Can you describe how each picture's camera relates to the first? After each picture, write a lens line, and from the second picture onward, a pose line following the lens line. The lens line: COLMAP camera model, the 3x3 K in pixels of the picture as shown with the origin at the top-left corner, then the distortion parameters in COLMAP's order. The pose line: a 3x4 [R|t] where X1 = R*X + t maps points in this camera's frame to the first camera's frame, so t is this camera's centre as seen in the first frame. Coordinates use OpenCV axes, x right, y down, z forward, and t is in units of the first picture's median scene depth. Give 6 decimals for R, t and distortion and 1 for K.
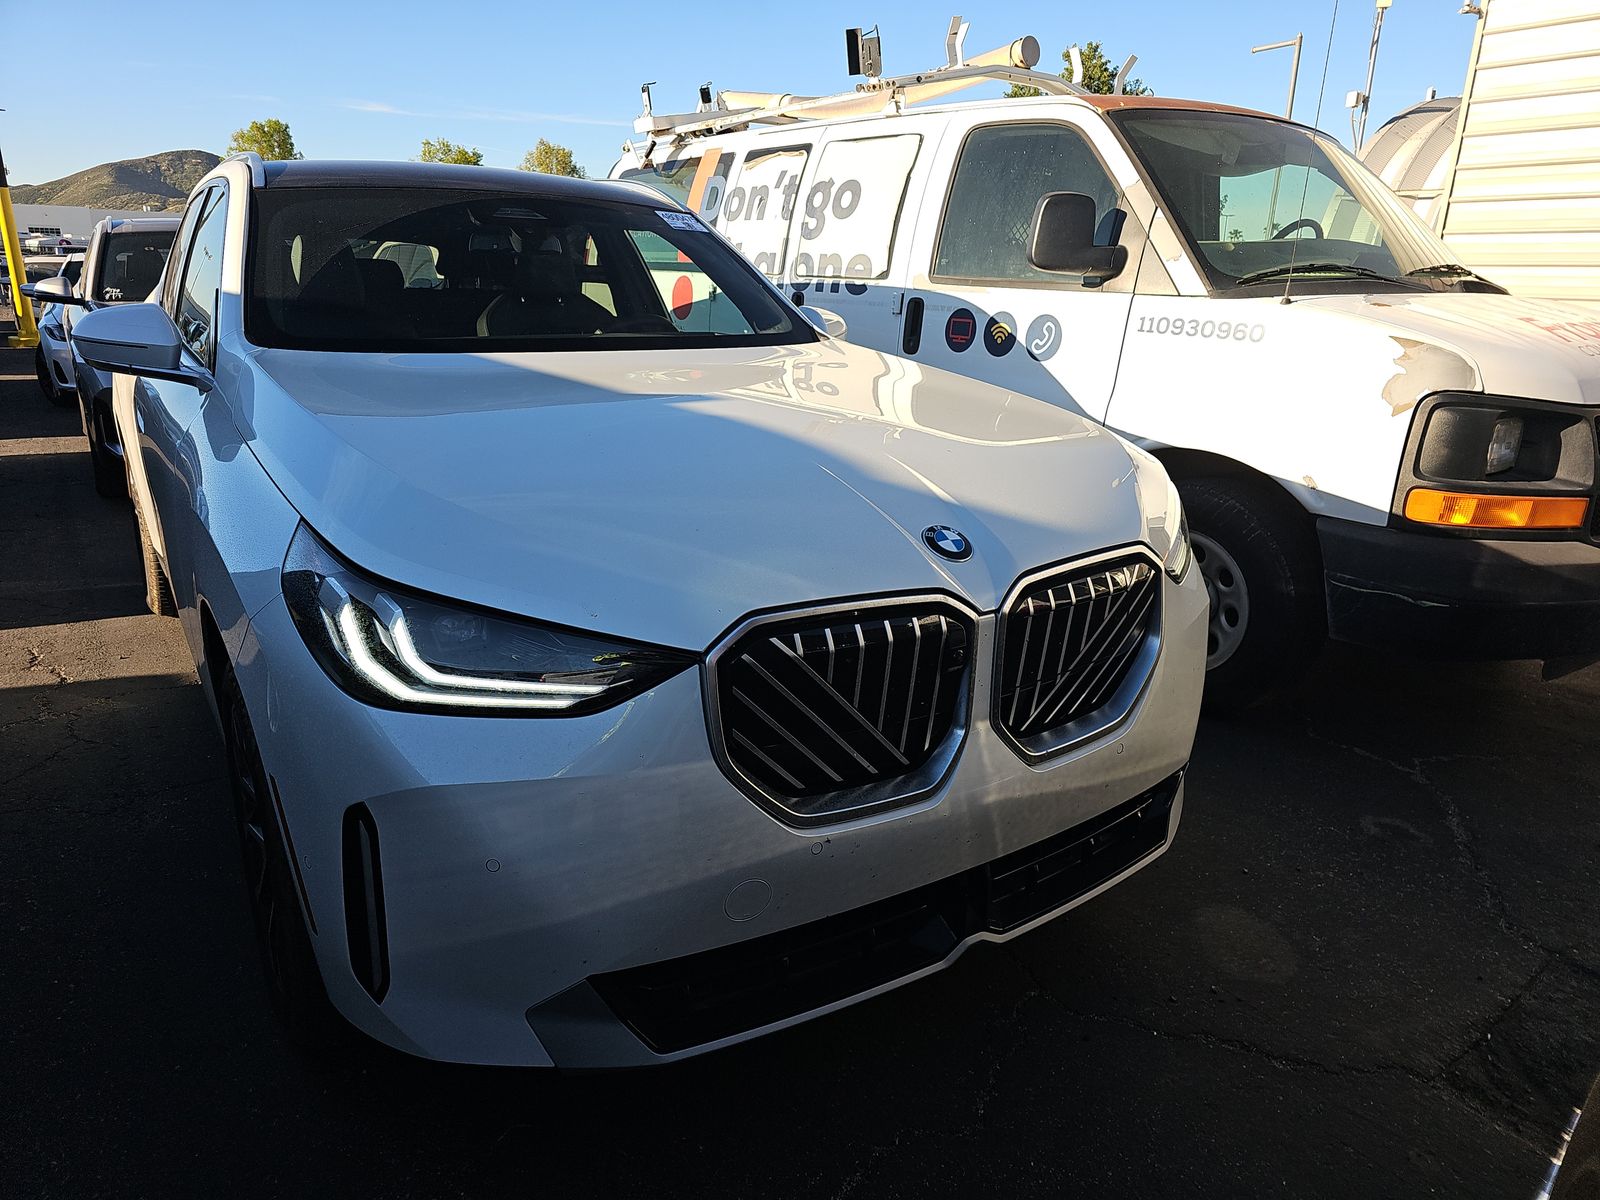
lens RADIAL K [[1227.3, 0, 769.2], [0, 1227.3, 546.7], [0, 0, 1]] dist [0.056010, -0.077529]
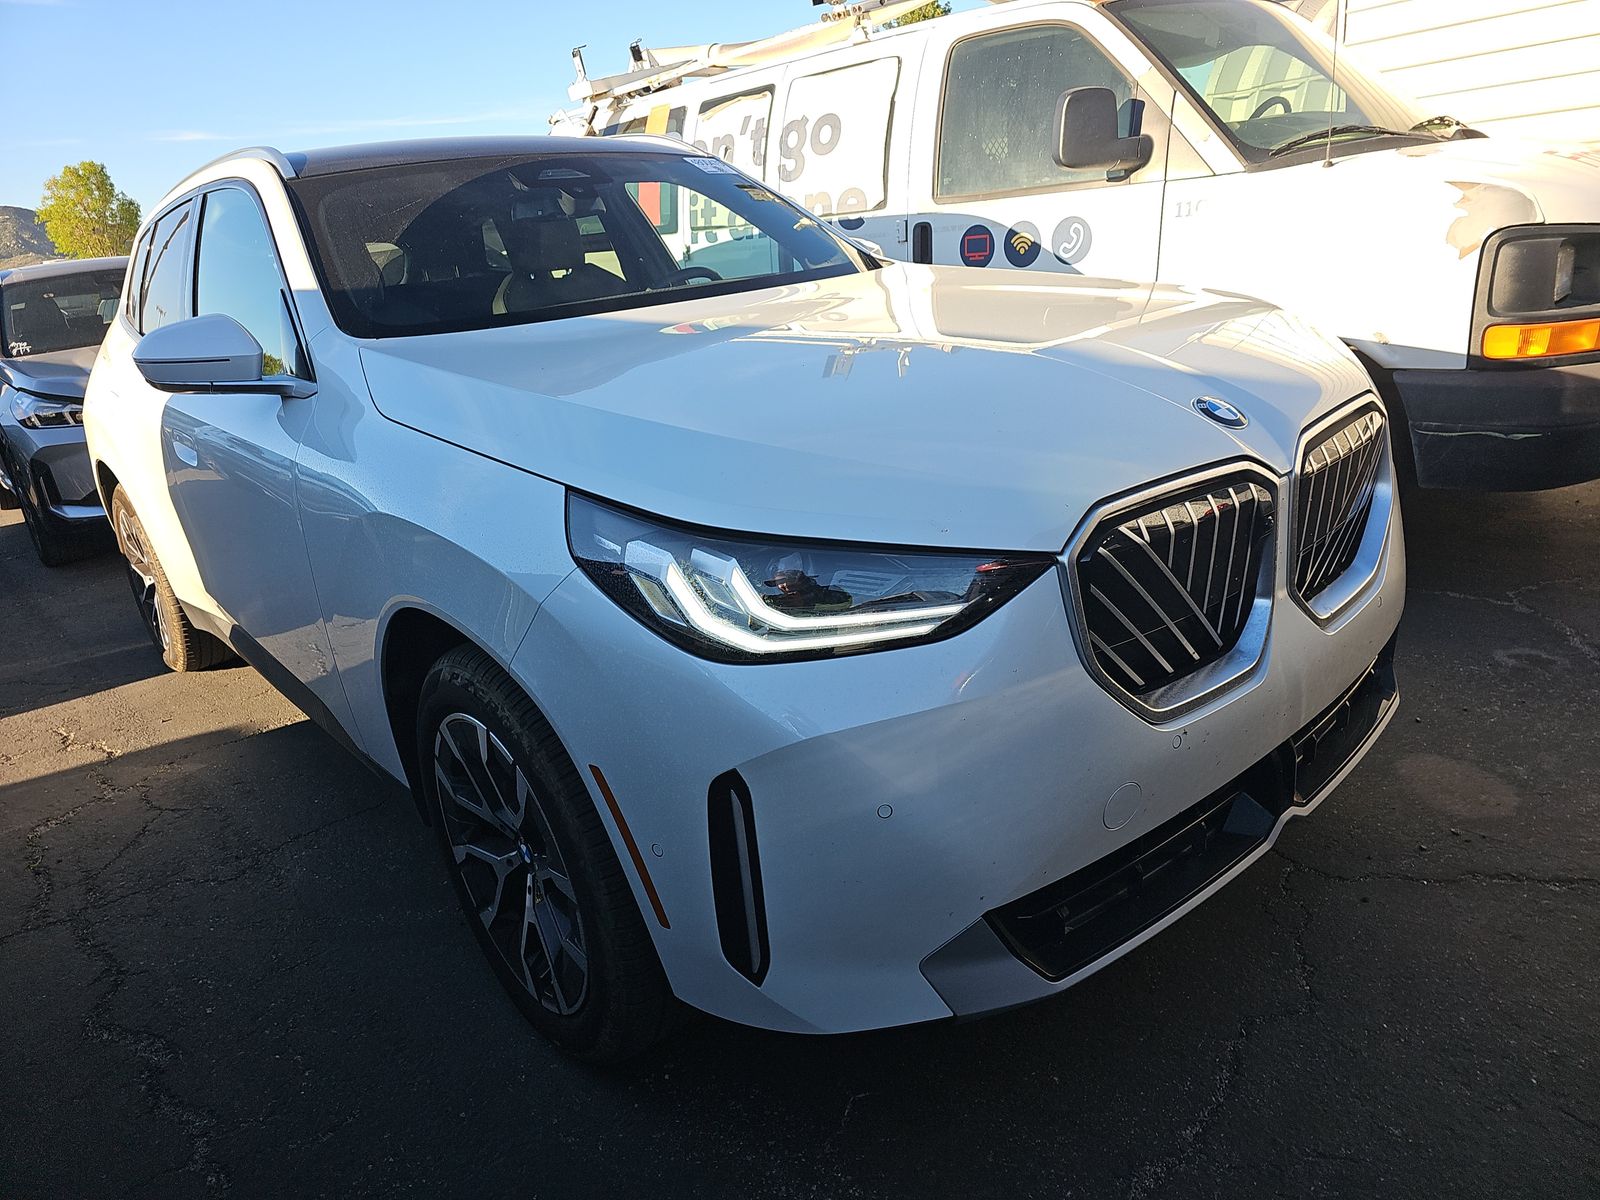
lens RADIAL K [[1227.3, 0, 769.2], [0, 1227.3, 546.7], [0, 0, 1]] dist [0.056010, -0.077529]
pose [[0.981910, -0.159671, 0.101773, -0.158330], [0.157933, 0.987134, 0.024971, 0.010176], [-0.104451, -0.008446, 0.994494, 0.037895]]
